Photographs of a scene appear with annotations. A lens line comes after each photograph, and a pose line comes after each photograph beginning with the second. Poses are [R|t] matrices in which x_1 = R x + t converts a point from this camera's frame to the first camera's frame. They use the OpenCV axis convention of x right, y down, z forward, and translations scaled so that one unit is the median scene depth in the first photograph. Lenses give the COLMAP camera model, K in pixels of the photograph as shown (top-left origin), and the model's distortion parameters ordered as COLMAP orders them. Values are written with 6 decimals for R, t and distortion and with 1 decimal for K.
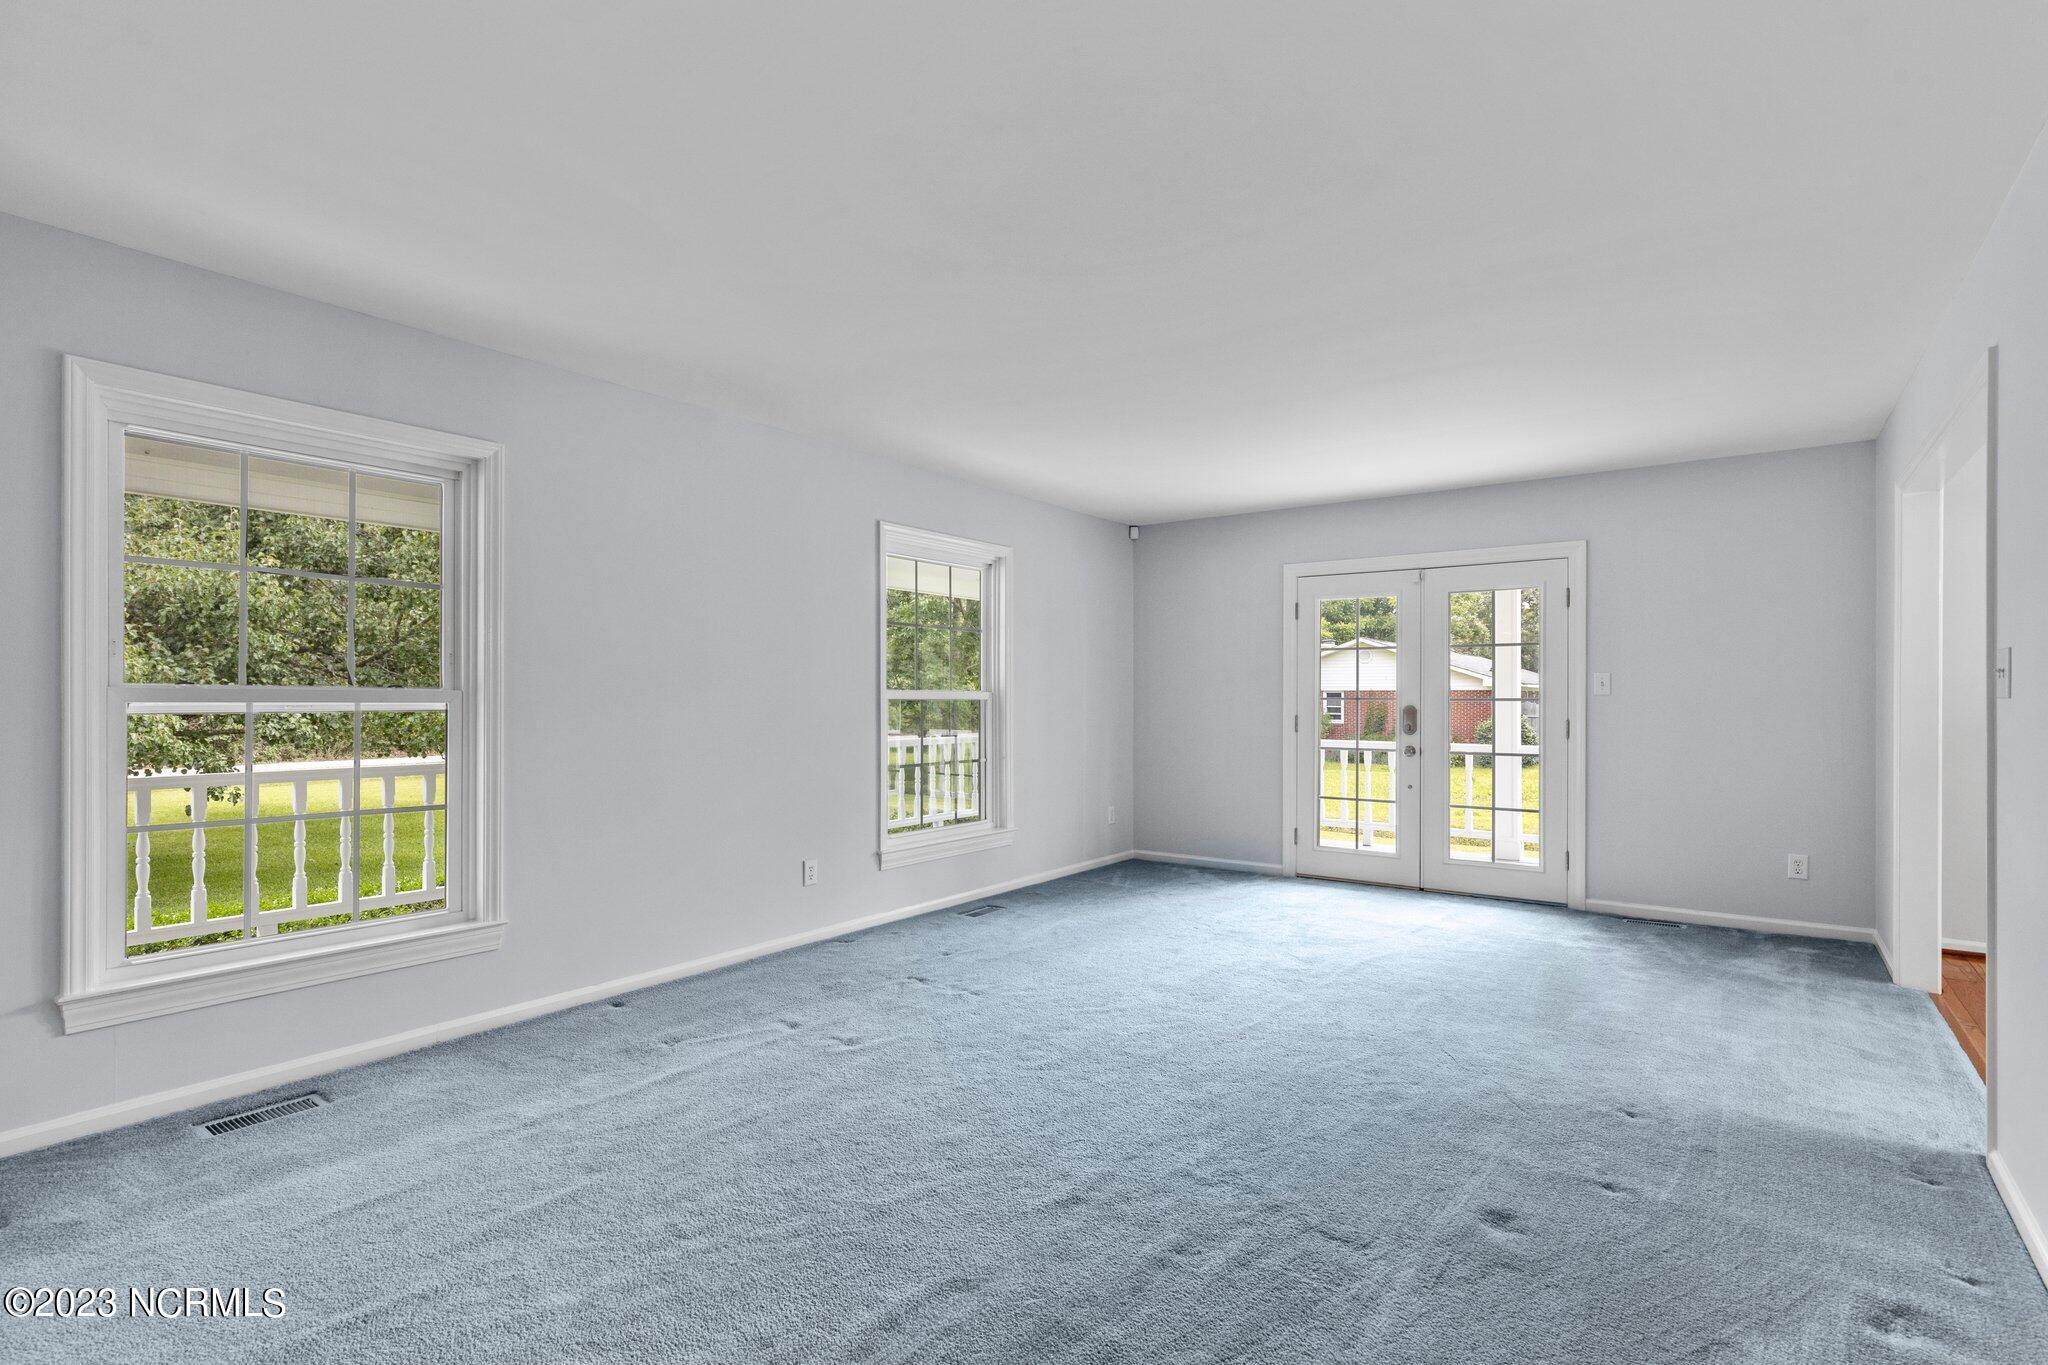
lens RADIAL K [[973.6, 0, 1036.3], [0, 973.6, 692.6], [0, 0, 1]] dist [-0.000232, -0.000356]
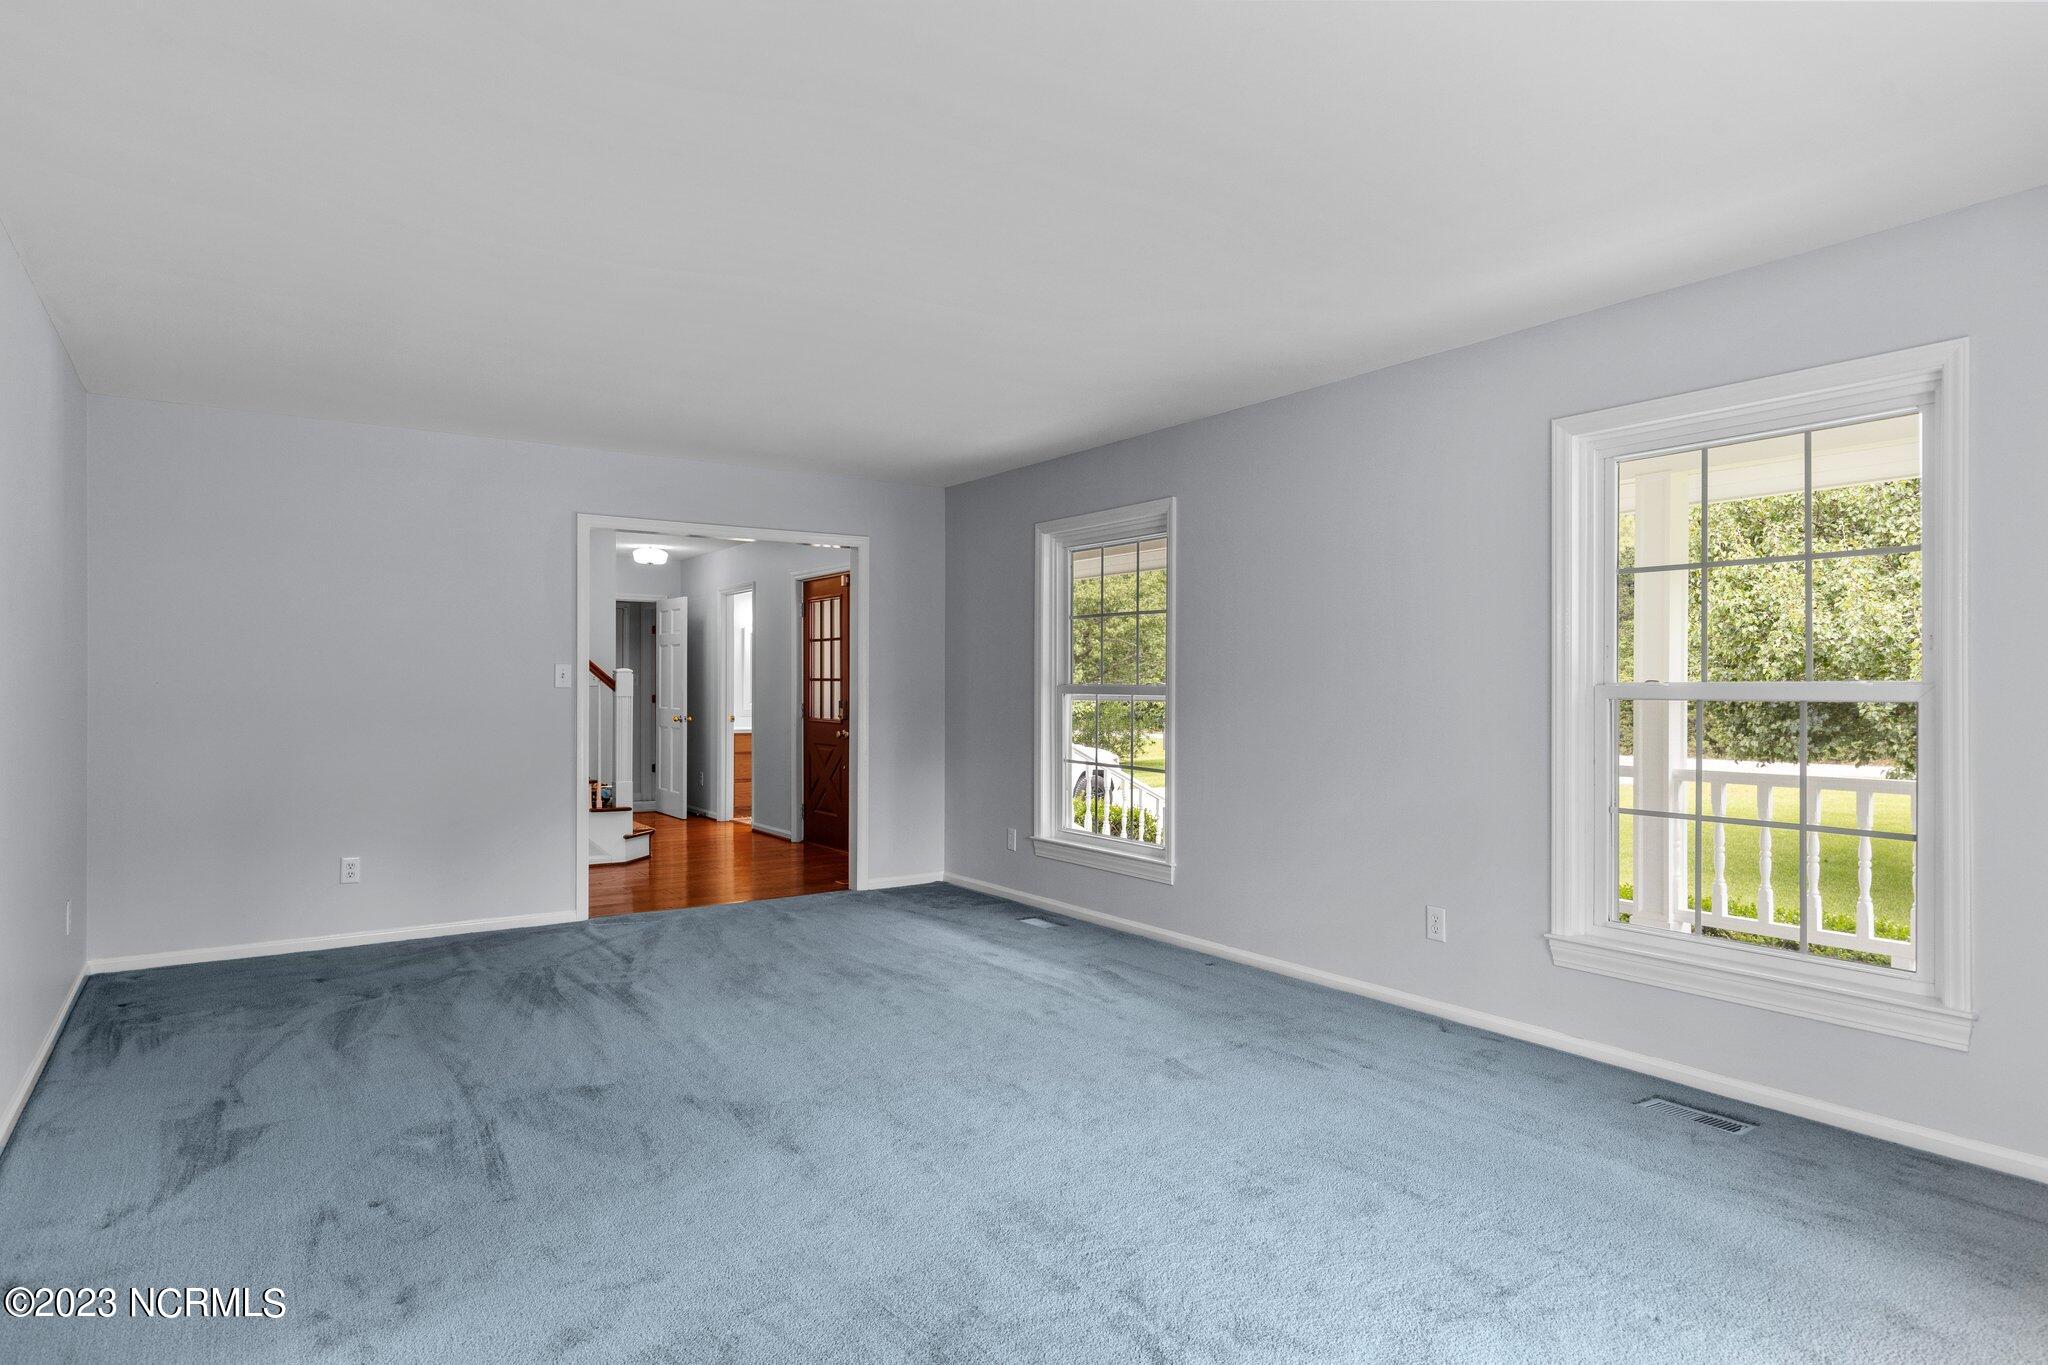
lens RADIAL K [[1189.6, 0, 1024.0], [0, 1189.6, 682.5], [0, 0, 1]] dist [0.003537, 0.001140]
pose [[-0.357221, -0.009899, -0.933967, 0.551794], [0.005220, 0.999907, -0.012594, 0.003867], [0.934005, -0.009374, -0.357137, 0.741002]]
